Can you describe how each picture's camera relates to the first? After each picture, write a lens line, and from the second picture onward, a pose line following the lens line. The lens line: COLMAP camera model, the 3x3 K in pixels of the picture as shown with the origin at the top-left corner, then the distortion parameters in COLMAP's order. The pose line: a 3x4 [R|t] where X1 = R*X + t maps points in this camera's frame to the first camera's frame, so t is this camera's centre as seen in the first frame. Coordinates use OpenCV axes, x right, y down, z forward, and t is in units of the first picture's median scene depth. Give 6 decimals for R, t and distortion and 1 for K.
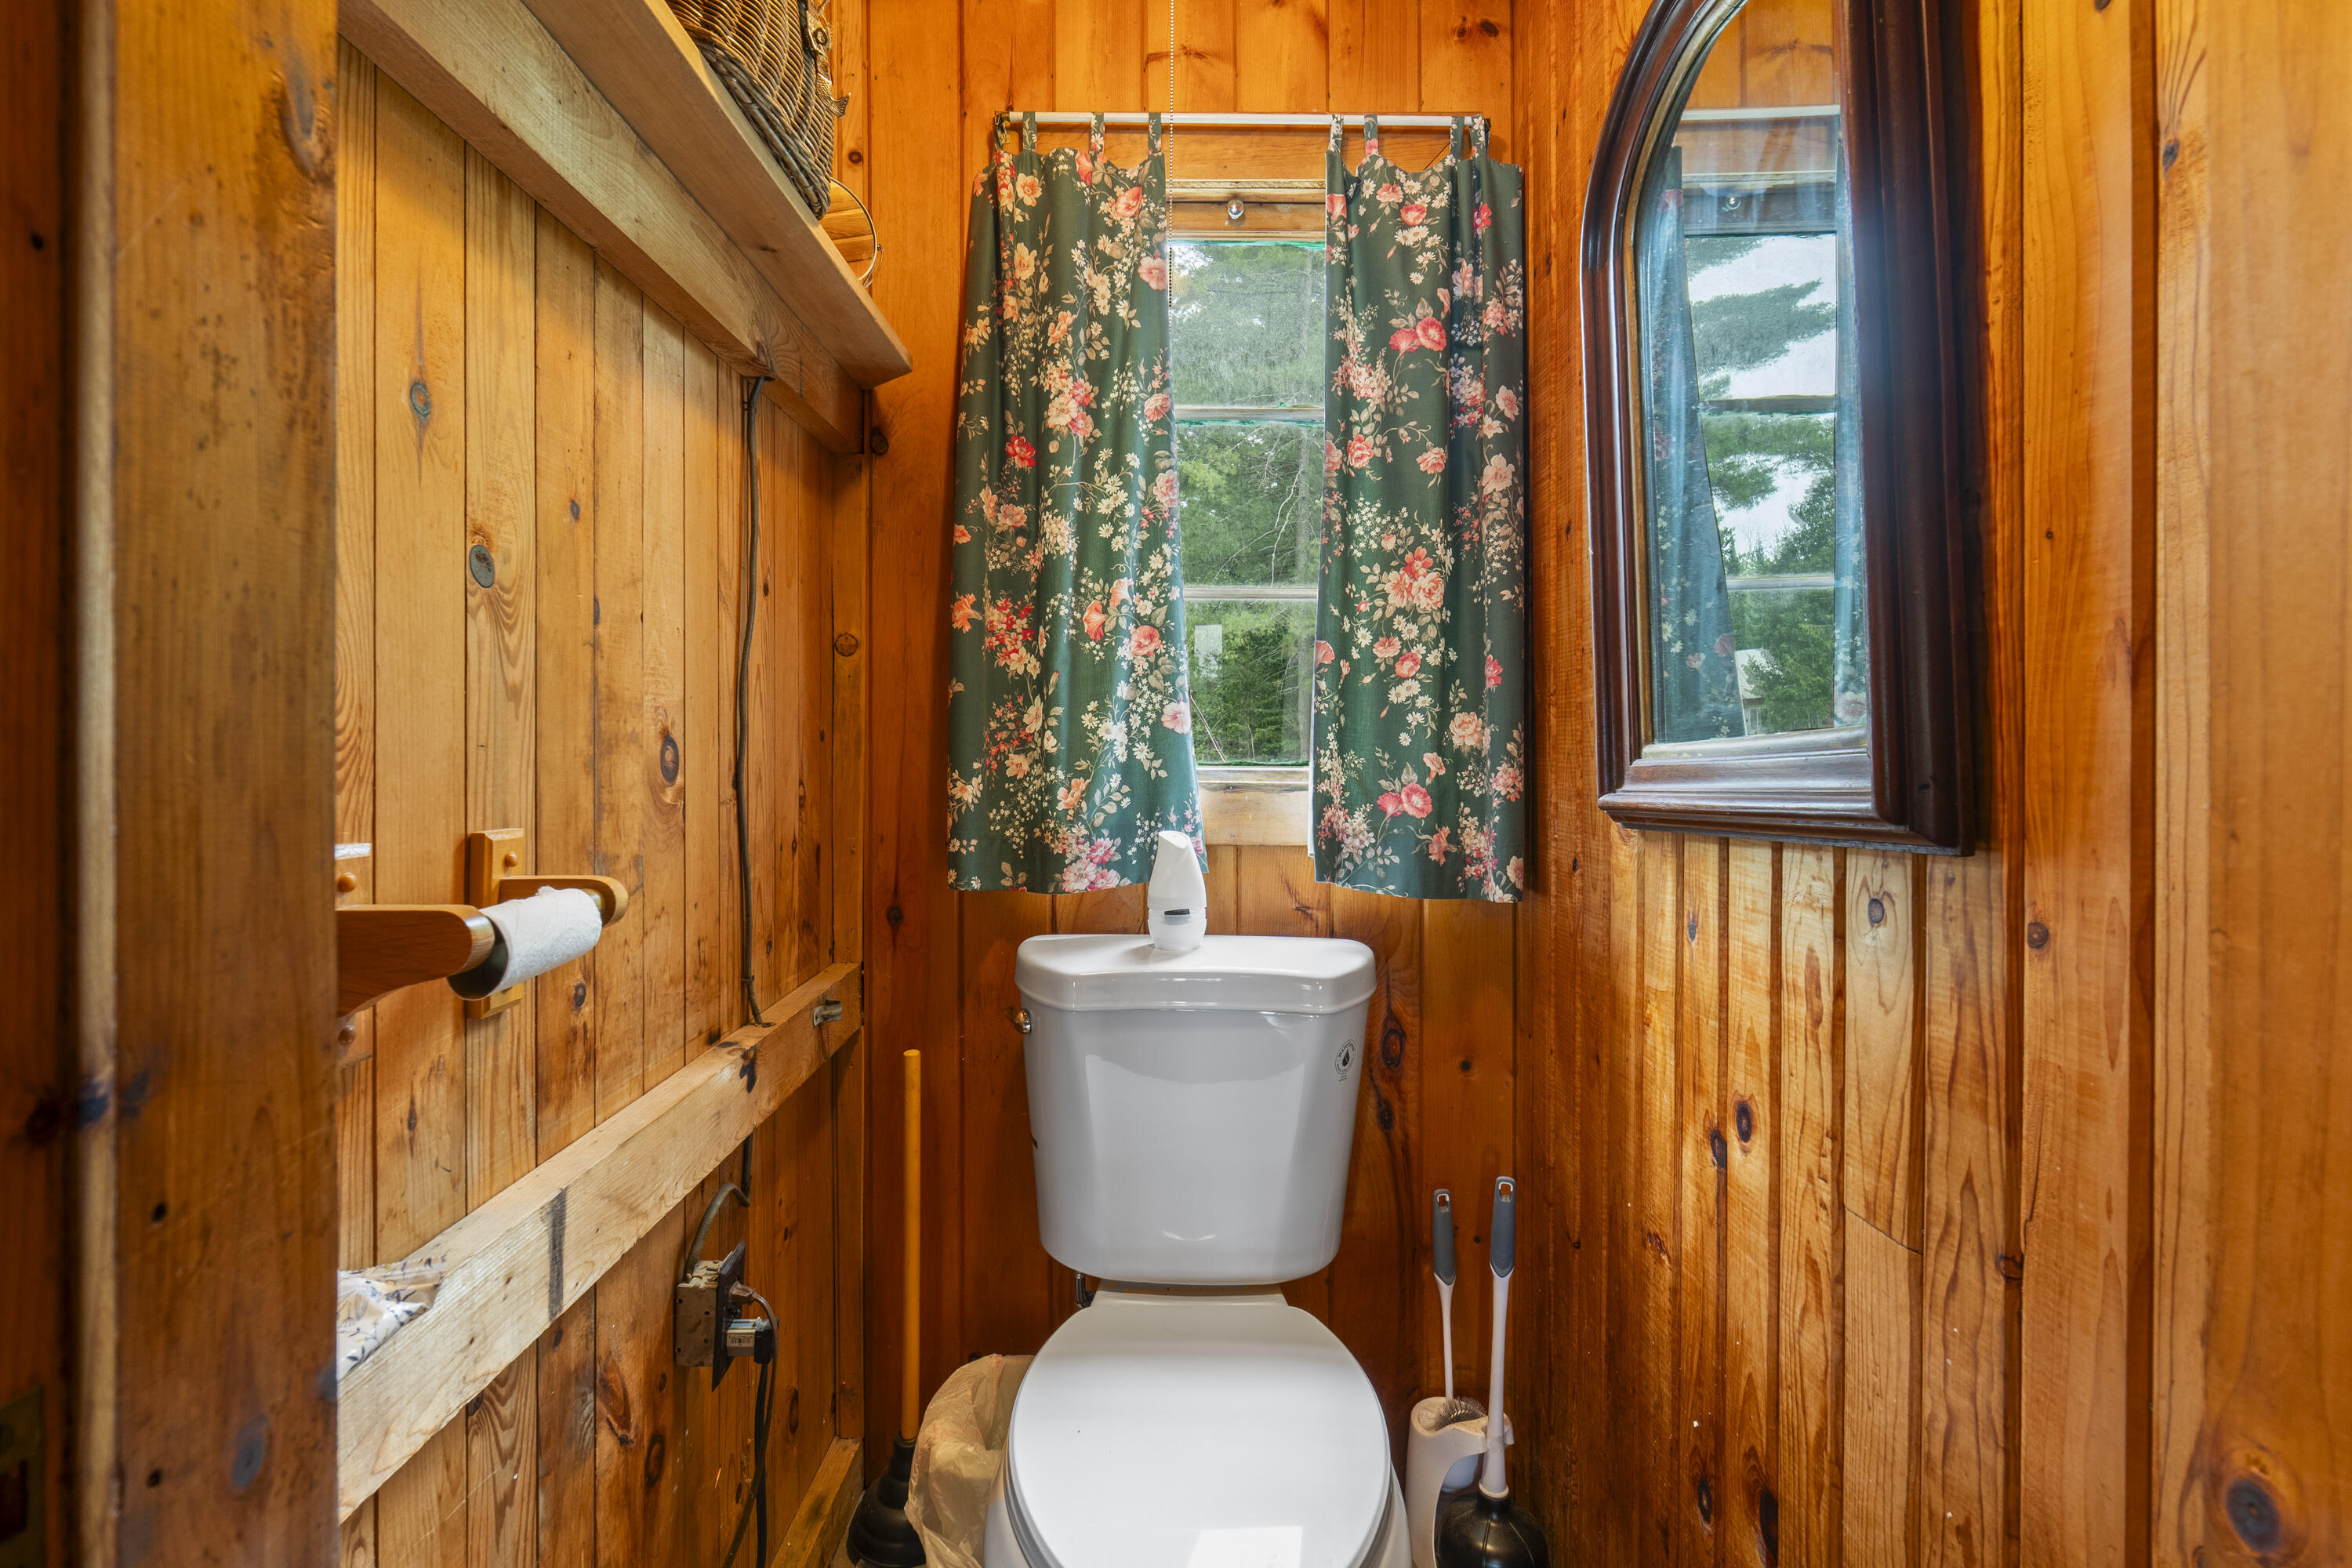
lens RADIAL K [[1103.1, 0, 1157.8], [0, 1103.1, 752.4], [0, 0, 1]] dist [-0.012794, -0.000038]
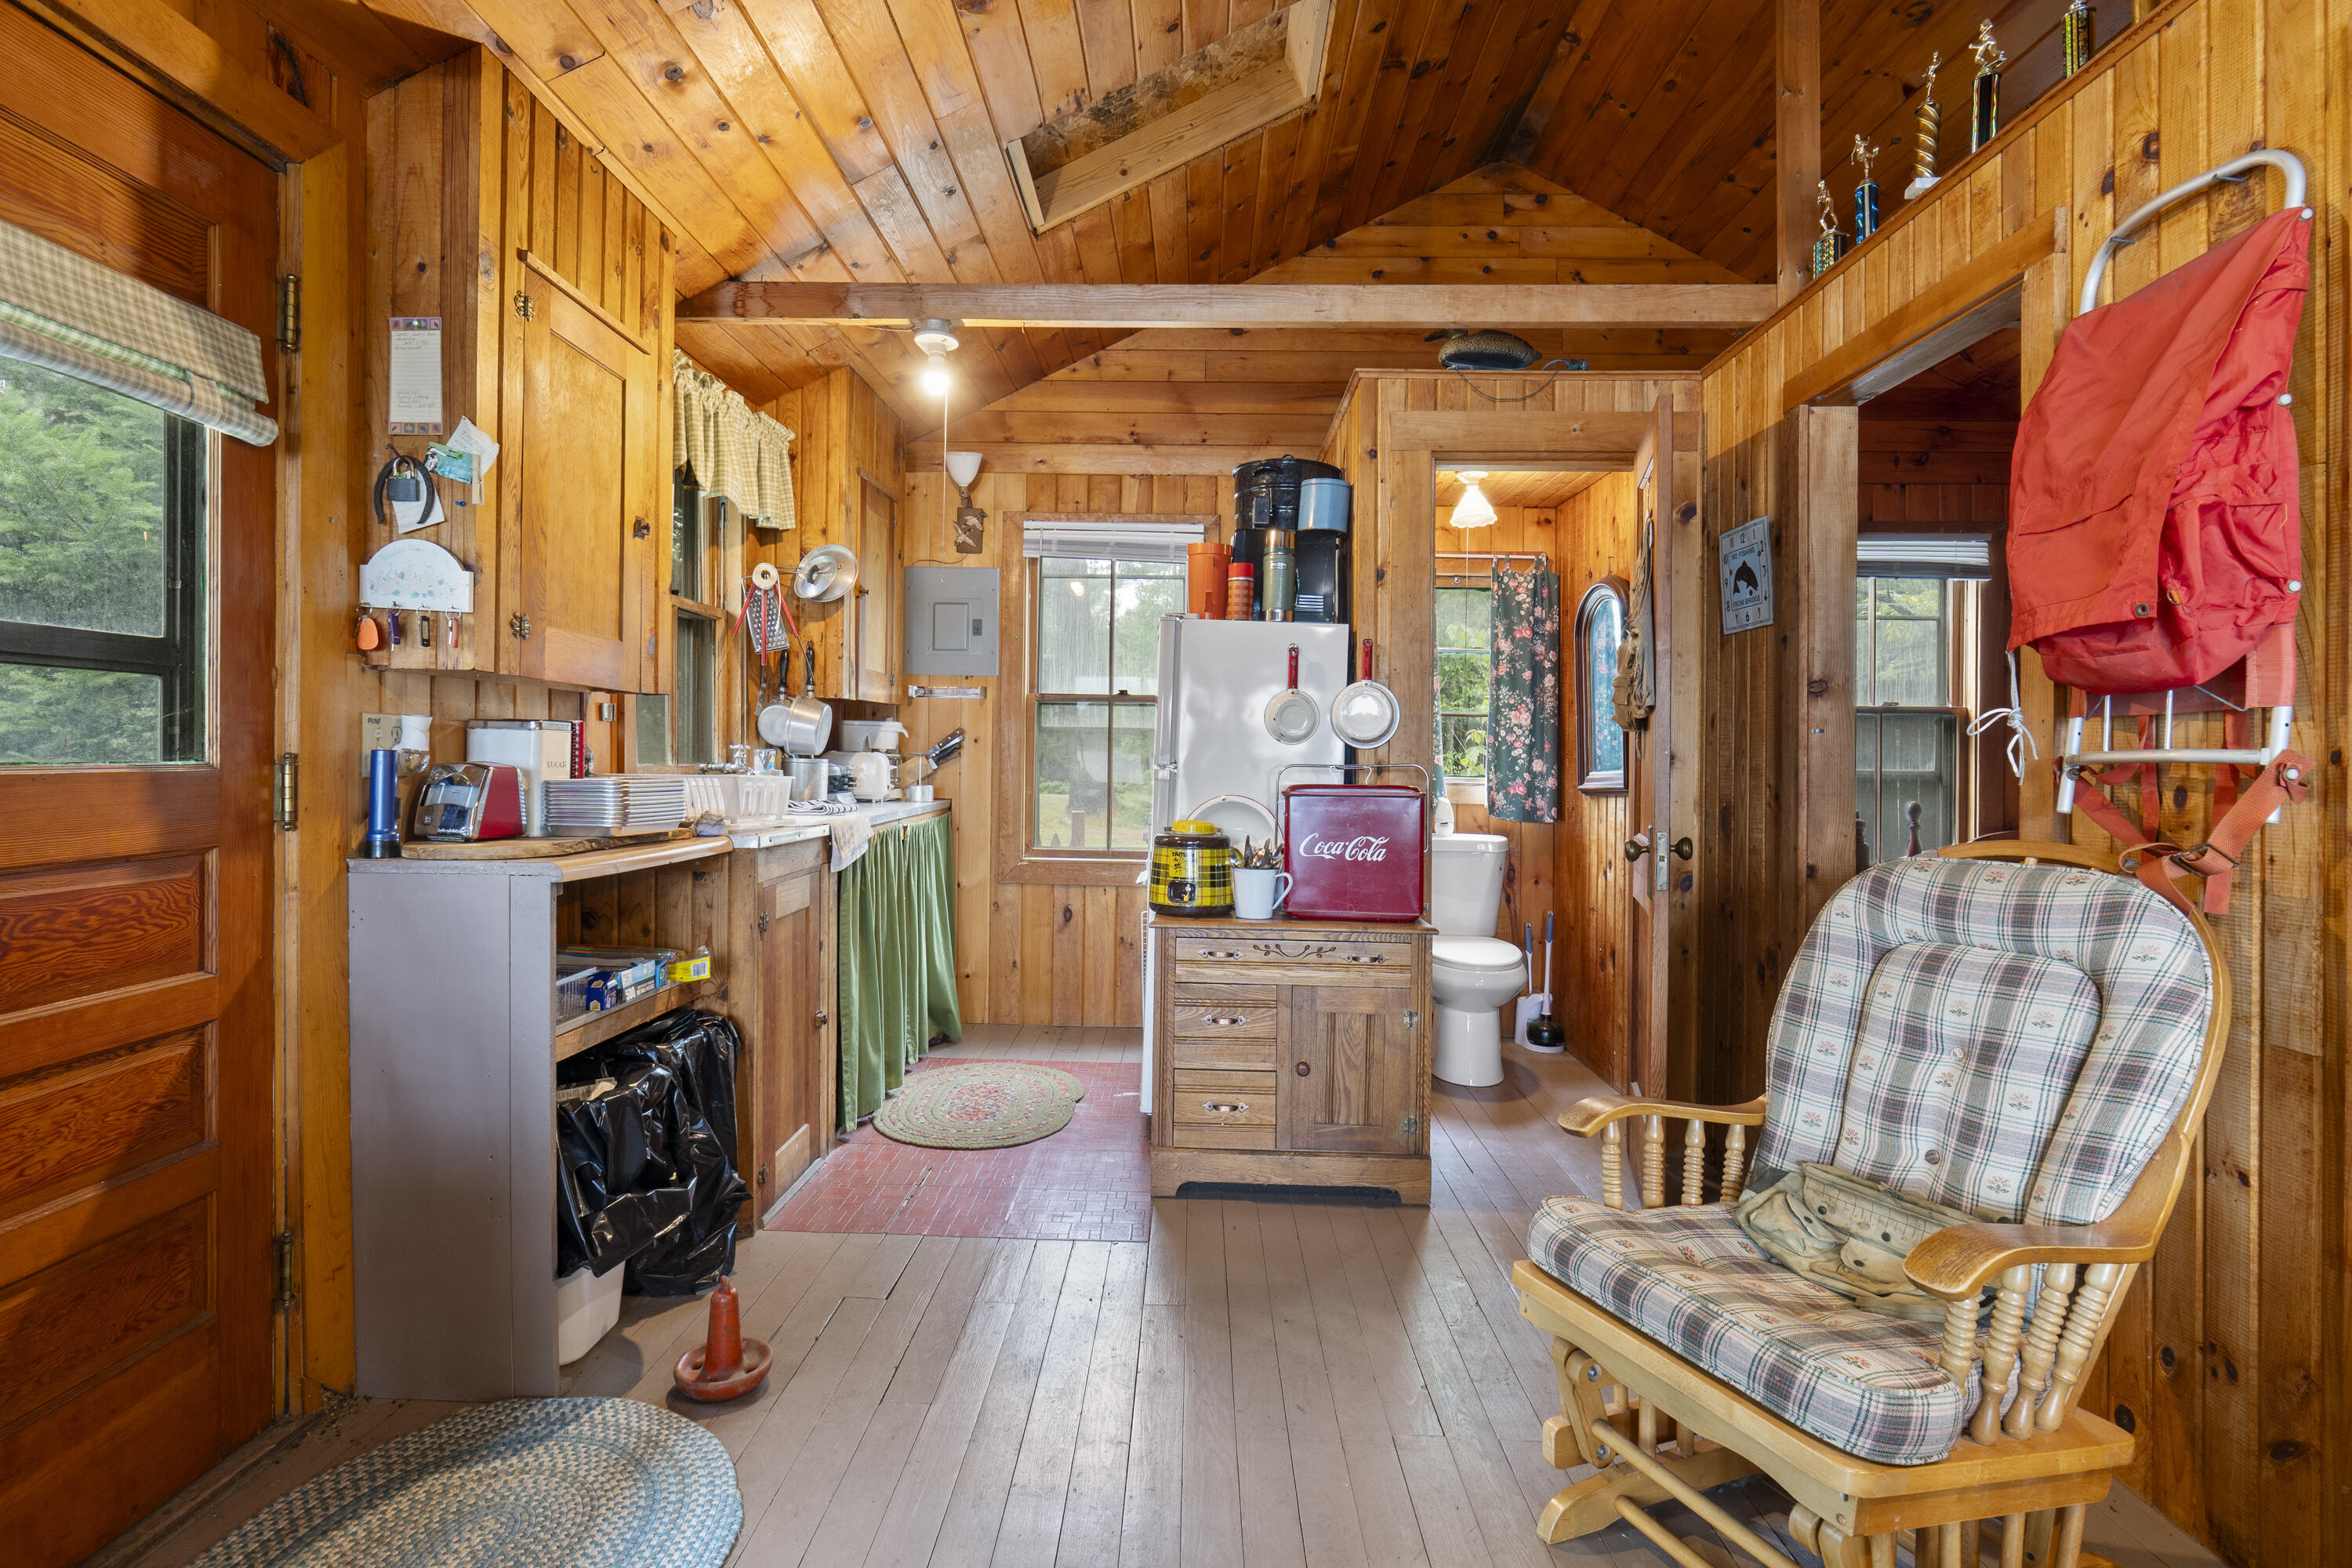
lens RADIAL K [[1140.0, 0, 1160.0], [0, 1140.0, 763.7], [0, 0, 1]] dist [-0.011917, -0.000811]
pose [[0.999711, 0.007255, -0.022929, -0.678638], [-0.007206, 0.999972, 0.002218, -0.024767], [0.022944, -0.002052, 0.999735, -2.123931]]
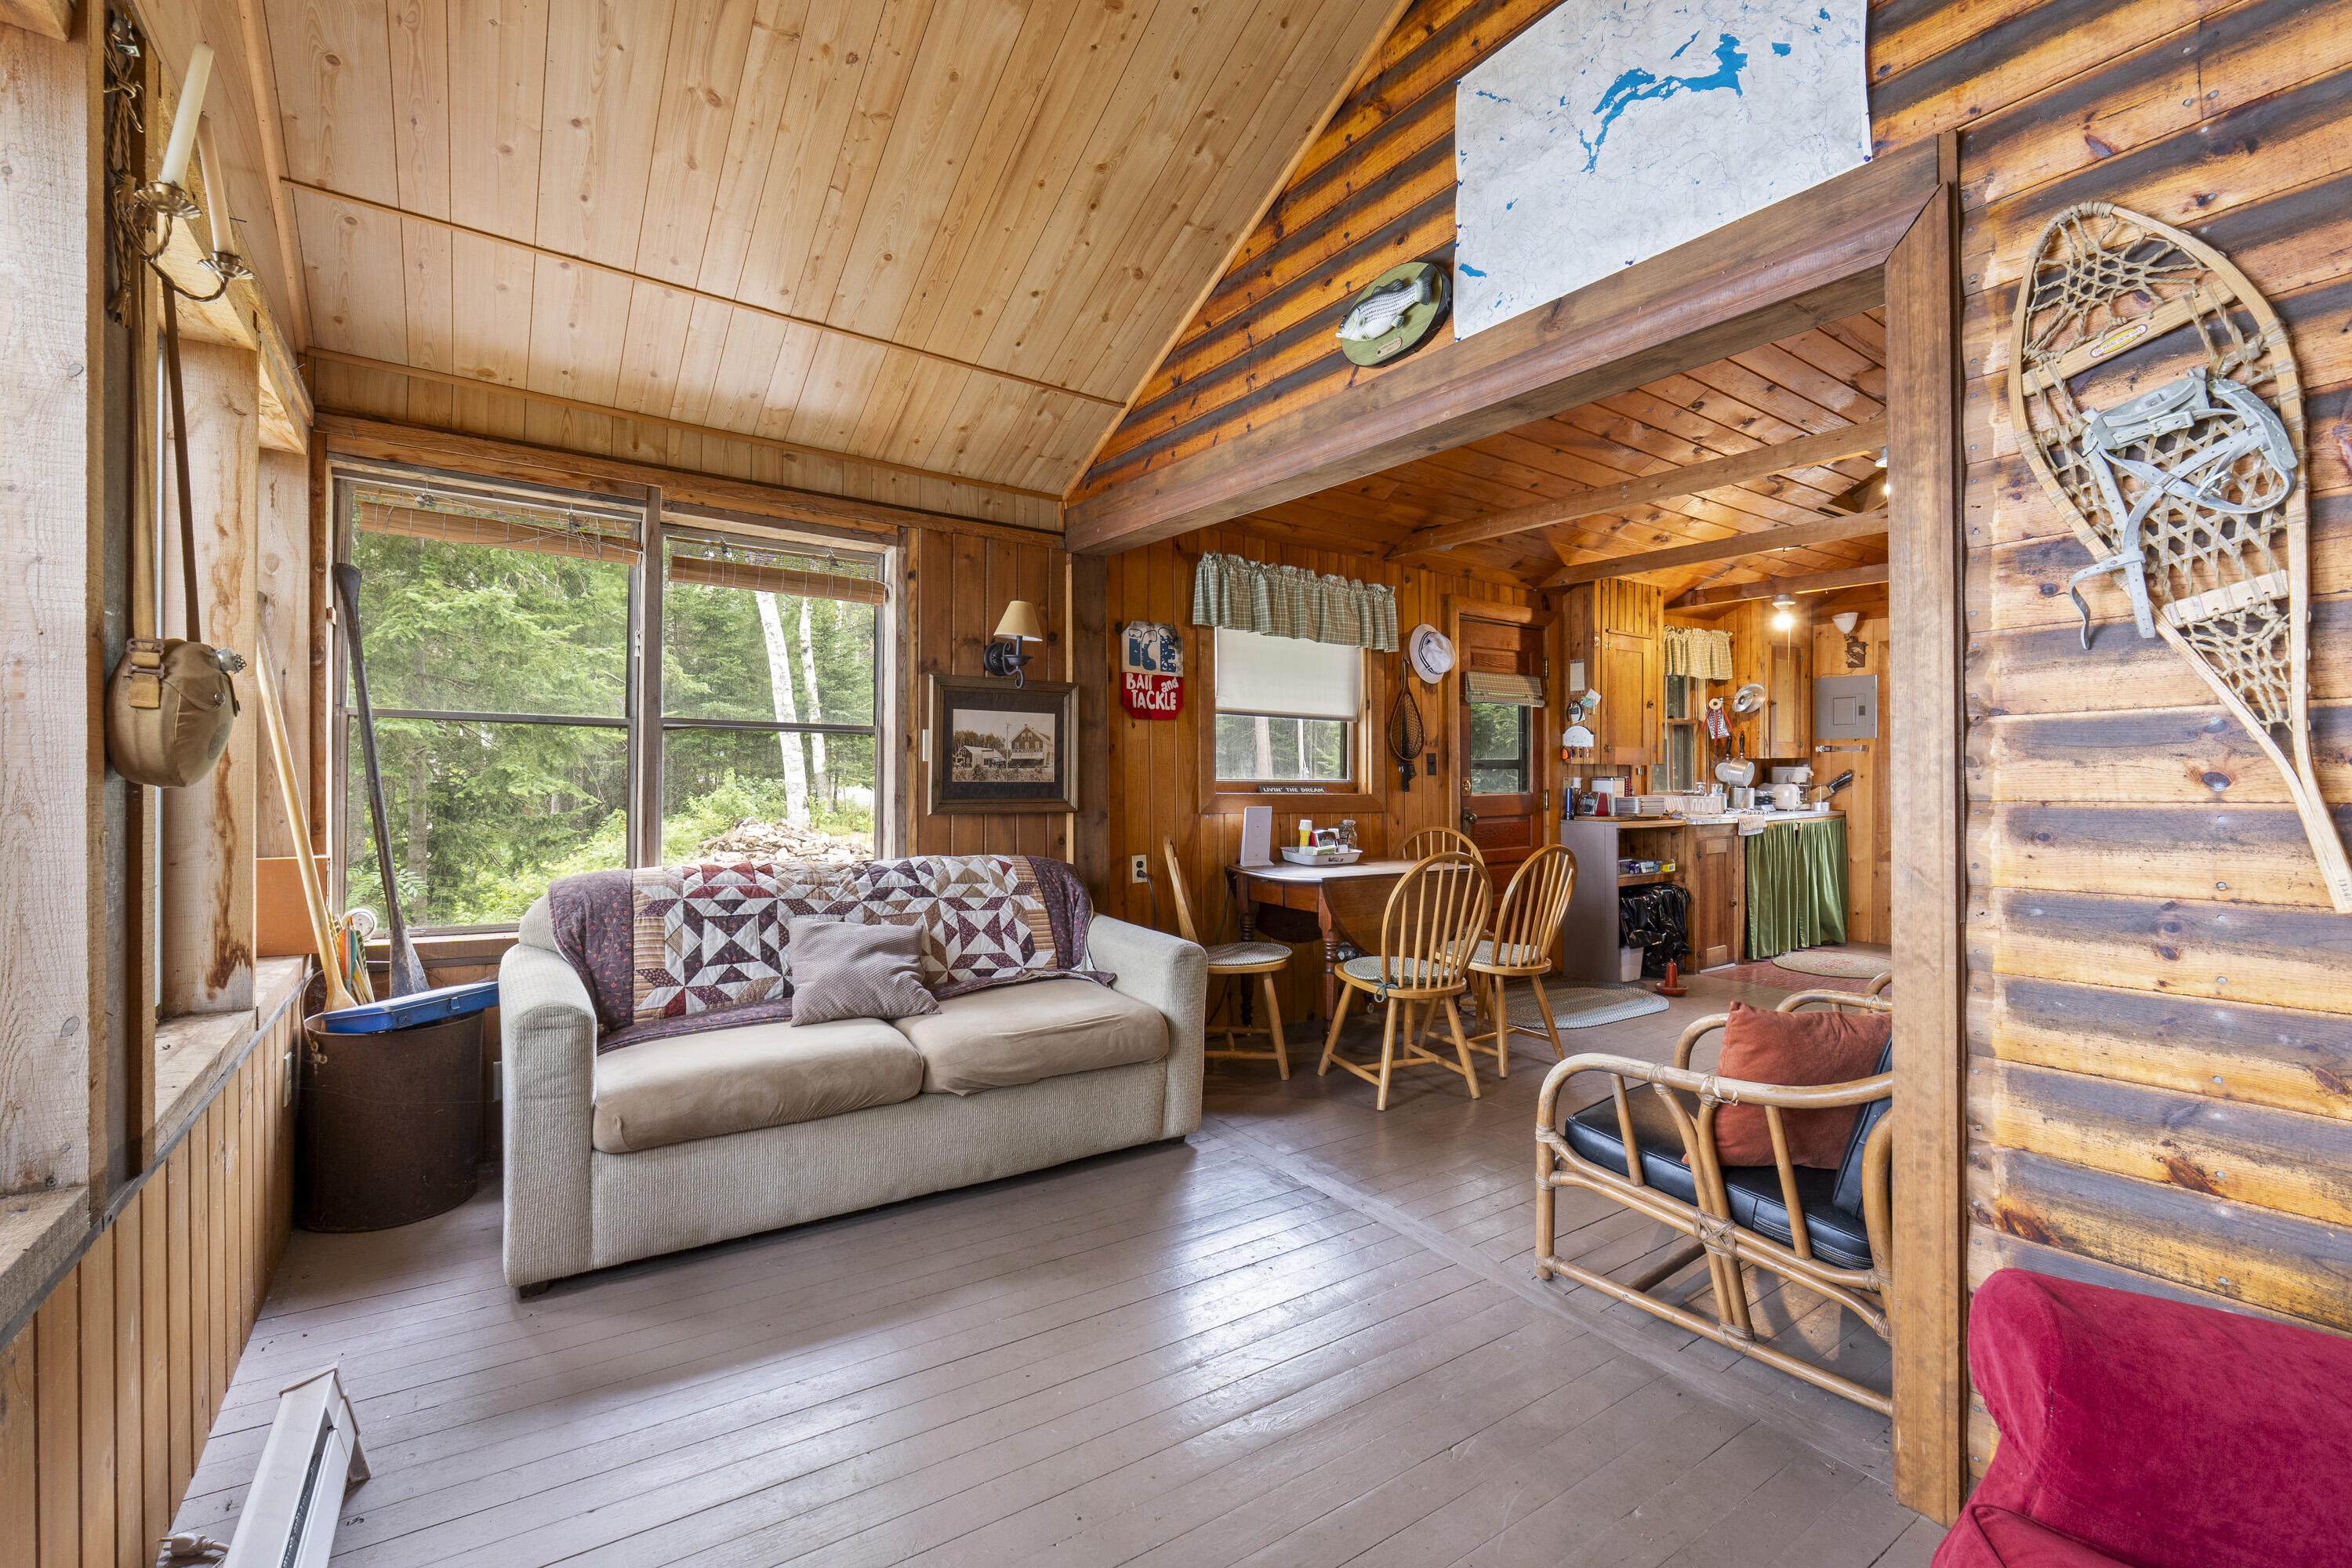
lens RADIAL K [[989.5, 0, 1158.6], [0, 989.5, 778.4], [0, 0, 1]] dist [-0.005257, -0.001408]
pose [[0.571466, 0.000639, -0.820625, 0.691756], [-0.000017, 1.000000, 0.000767, -0.073778], [0.820626, -0.000425, 0.571466, -4.432573]]
